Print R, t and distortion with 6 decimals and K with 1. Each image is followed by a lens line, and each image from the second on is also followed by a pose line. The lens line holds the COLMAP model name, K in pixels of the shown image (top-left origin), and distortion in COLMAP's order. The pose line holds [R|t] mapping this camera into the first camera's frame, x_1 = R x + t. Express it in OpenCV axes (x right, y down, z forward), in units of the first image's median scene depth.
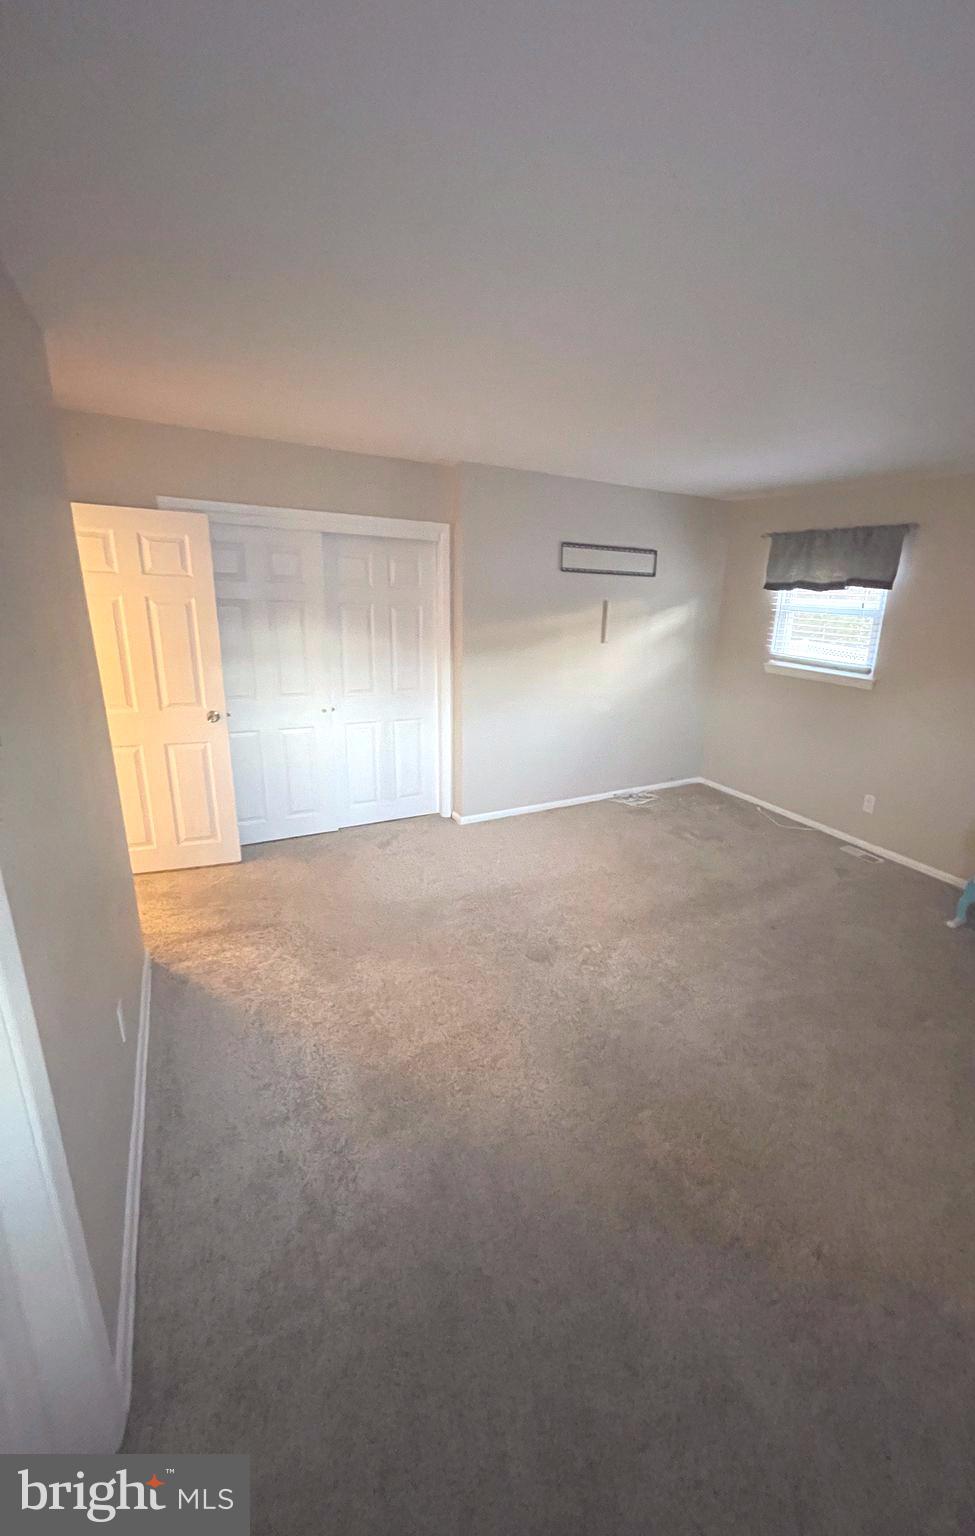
lens RADIAL K [[634.9, 0, 489.1], [0, 634.9, 811.9], [0, 0, 1]] dist [0.000096, 0.000007]
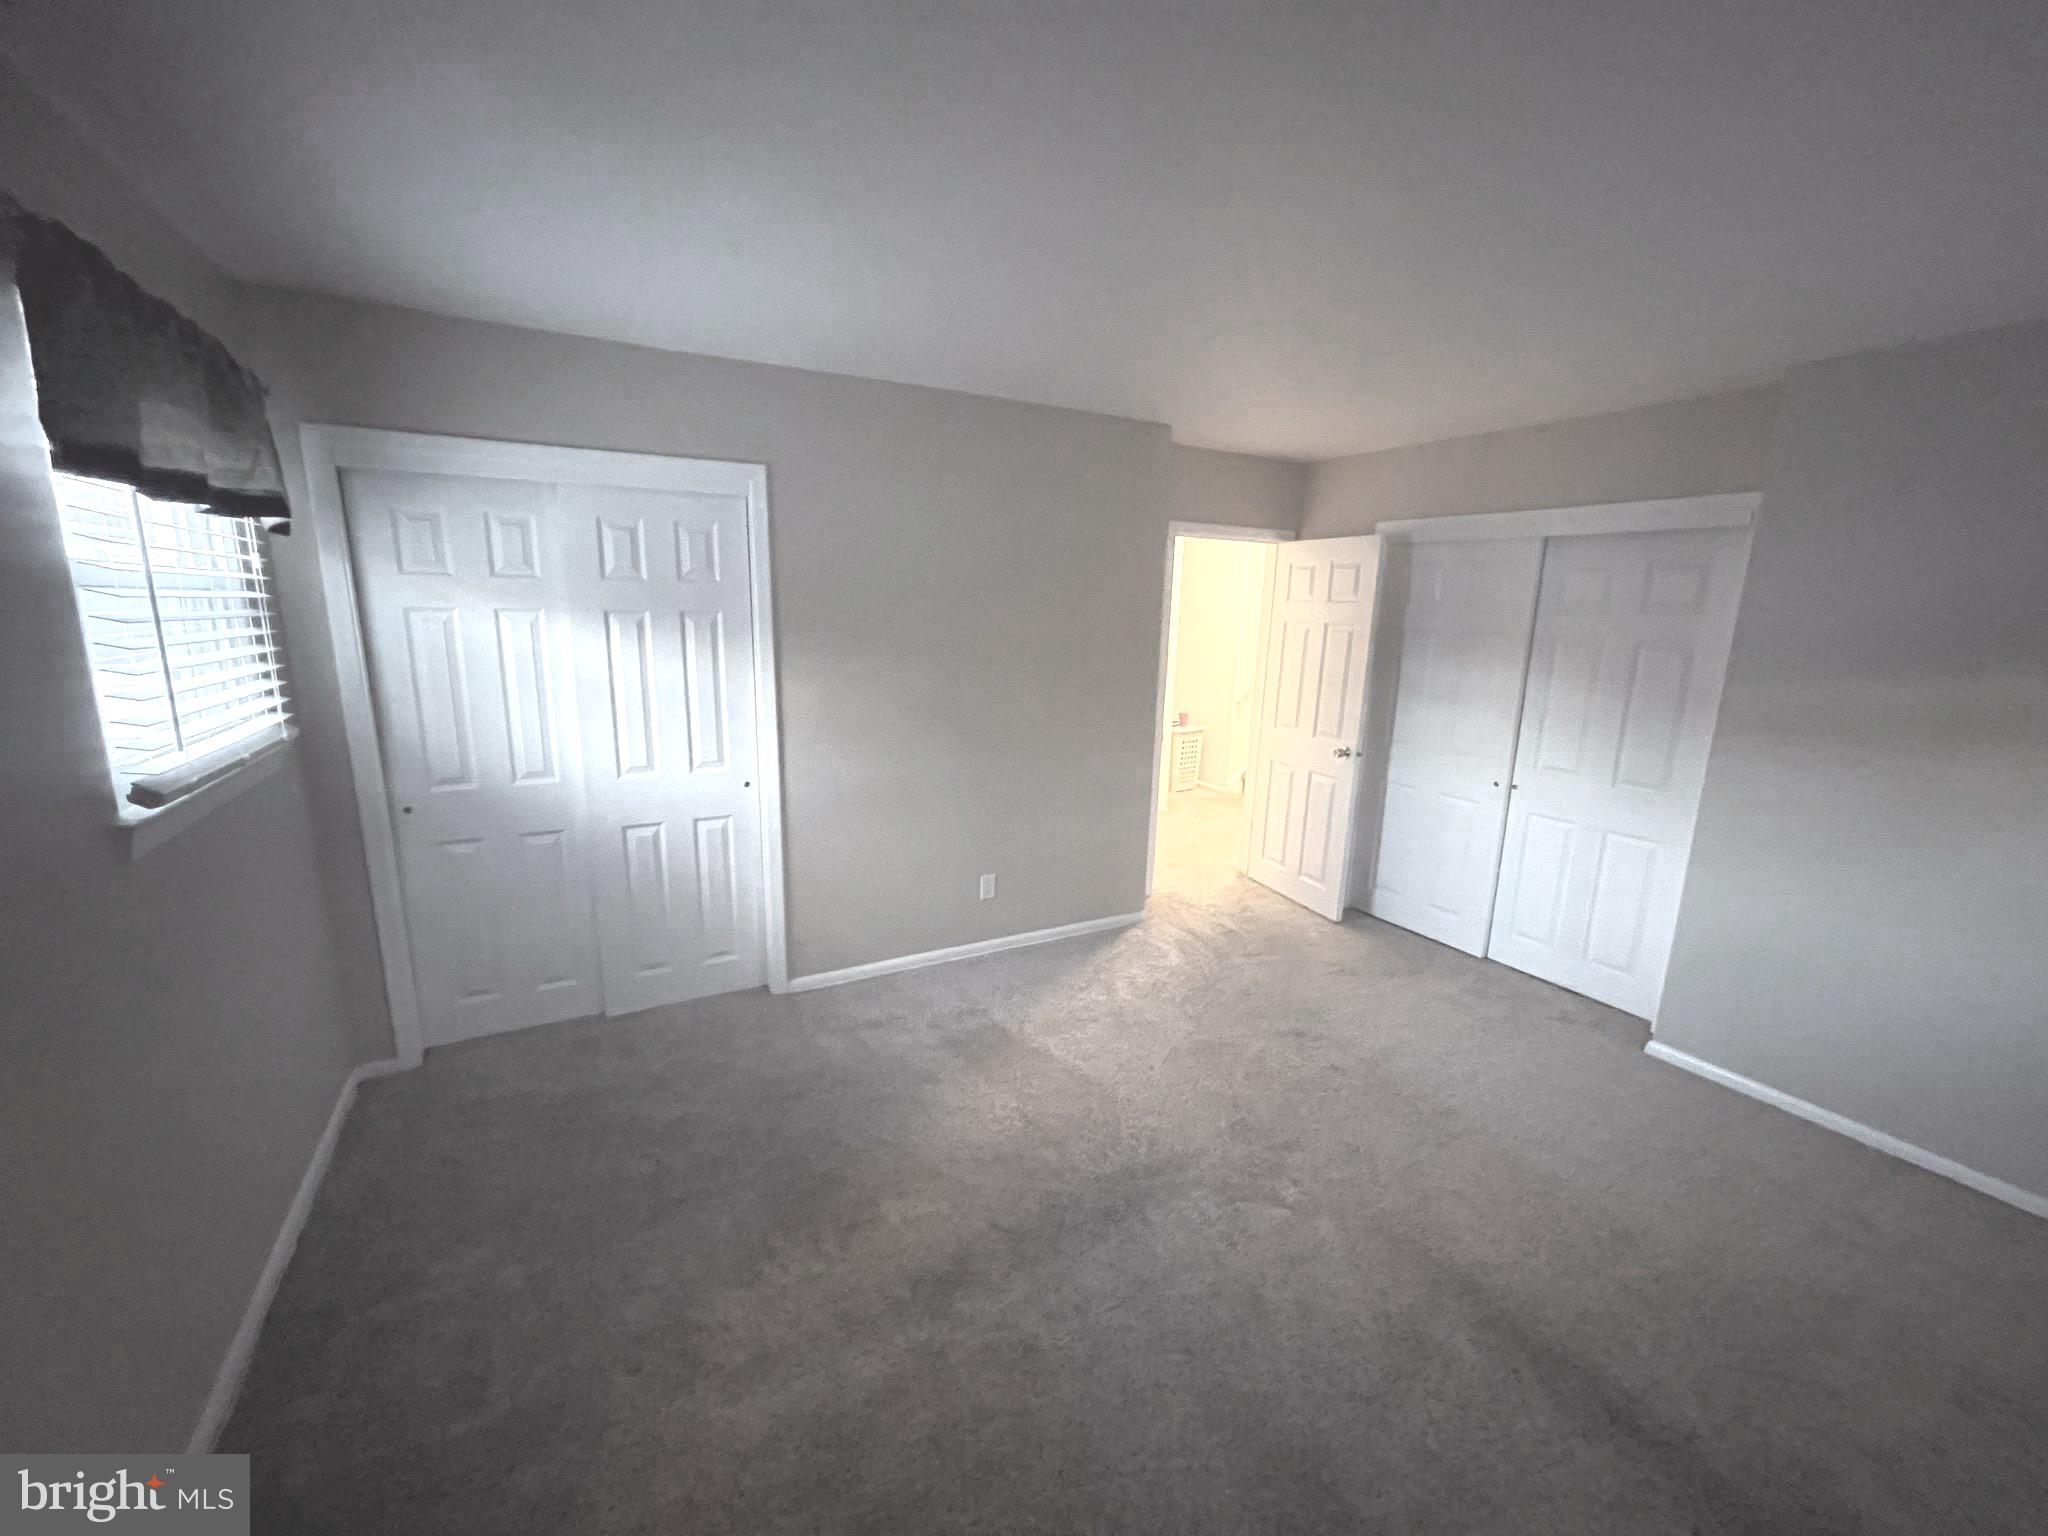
lens RADIAL K [[815.5, 0, 1024.0], [0, 815.5, 768.0], [0, 0, 1]] dist [0.000471, 0.000038]
pose [[-0.018221, 0.148561, -0.988735, 0.673546], [-0.366194, 0.919194, 0.144860, -0.118500], [0.930360, 0.364708, 0.037654, 0.498299]]
